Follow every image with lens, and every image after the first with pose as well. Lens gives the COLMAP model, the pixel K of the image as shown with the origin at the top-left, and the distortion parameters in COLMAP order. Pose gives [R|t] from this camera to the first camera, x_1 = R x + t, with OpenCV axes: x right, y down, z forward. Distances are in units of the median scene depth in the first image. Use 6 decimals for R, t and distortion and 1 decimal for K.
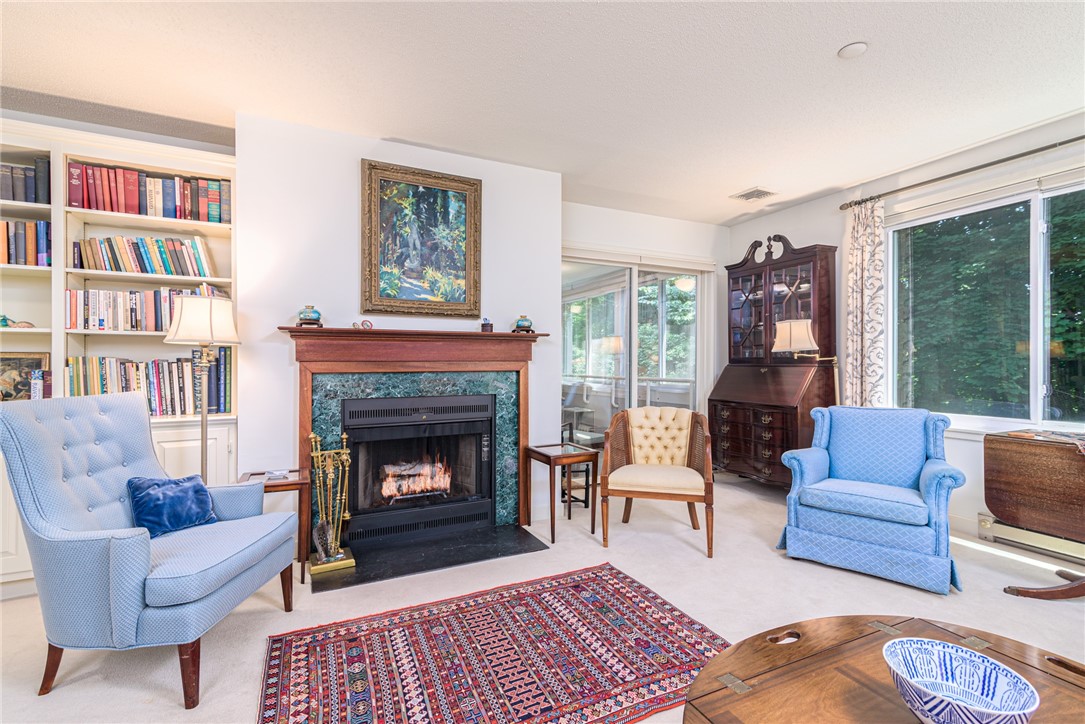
lens RADIAL K [[507.2, 0, 546.2], [0, 507.2, 362.8], [0, 0, 1]] dist [0.021141, -0.000114]
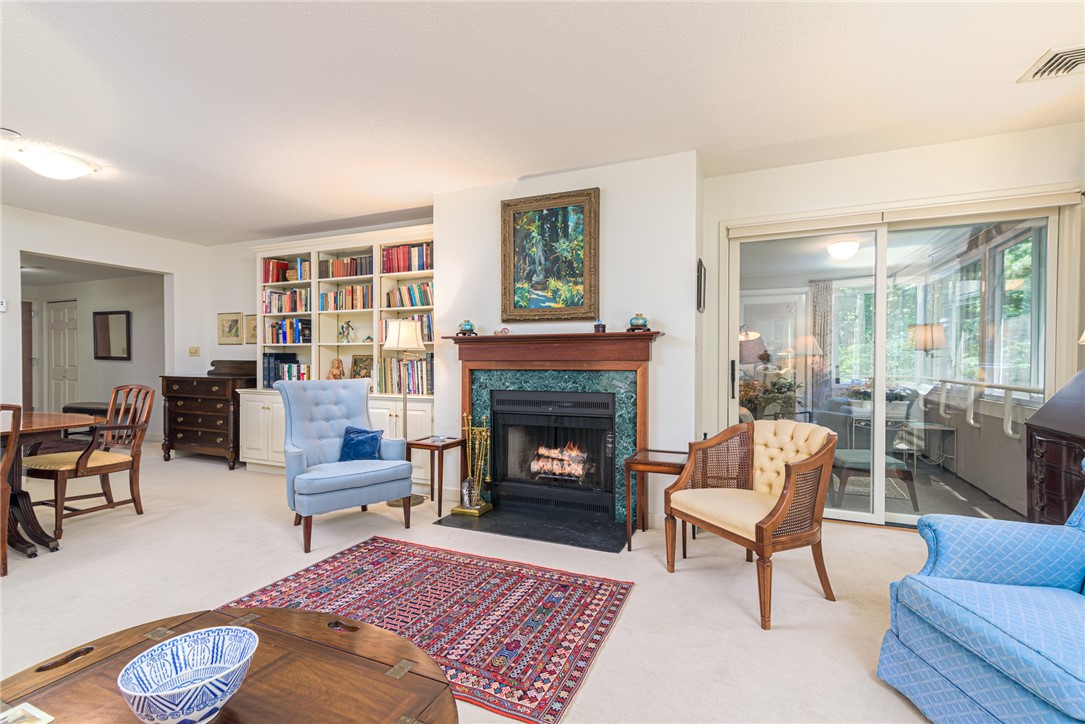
lens RADIAL K [[499.1, 0, 550.3], [0, 499.1, 364.2], [0, 0, 1]] dist [0.019599, -0.000217]
pose [[0.639464, 0.007652, -0.768783, 0.708795], [-0.002306, 0.999965, 0.008034, -0.004746], [0.768818, -0.003365, 0.639459, 0.312196]]
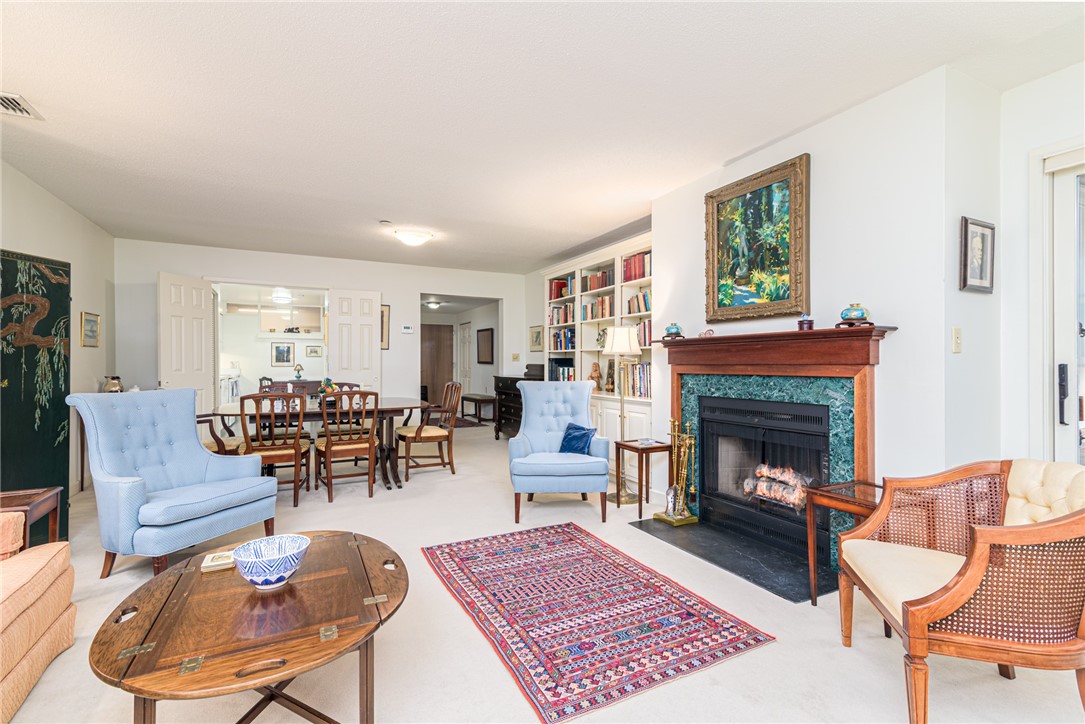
lens RADIAL K [[507.2, 0, 546.2], [0, 507.2, 362.8], [0, 0, 1]] dist [0.021141, -0.000114]
pose [[-0.007127, -0.000181, -0.999975, 0.864629], [-0.000105, 1.000000, -0.000180, -0.007362], [0.999975, 0.000104, -0.007127, 0.669246]]
